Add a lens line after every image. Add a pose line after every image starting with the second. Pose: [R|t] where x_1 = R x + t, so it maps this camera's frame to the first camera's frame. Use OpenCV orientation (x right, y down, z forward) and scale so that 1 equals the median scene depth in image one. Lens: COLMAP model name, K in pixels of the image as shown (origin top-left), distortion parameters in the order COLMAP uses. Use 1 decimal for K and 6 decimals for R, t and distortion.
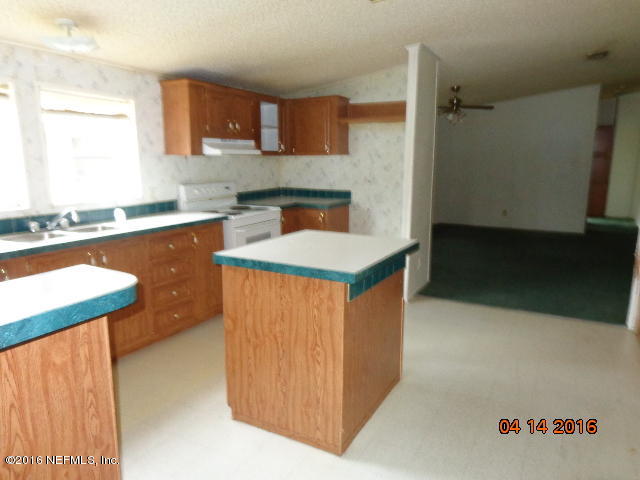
lens RADIAL K [[440.2, 0, 320.0], [0, 440.2, 240.0], [0, 0, 1]] dist [-0.001423, -0.000774]
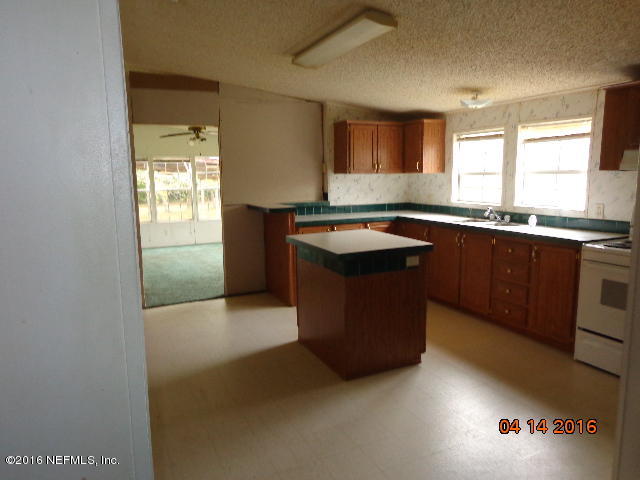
lens RADIAL K [[440.2, 0, 320.0], [0, 440.2, 240.0], [0, 0, 1]] dist [-0.001423, -0.000774]
pose [[-0.571486, 0.130297, -0.810201, 1.048054], [-0.141482, 0.956884, 0.253683, -0.273842], [0.808323, 0.259606, -0.528412, 1.399690]]
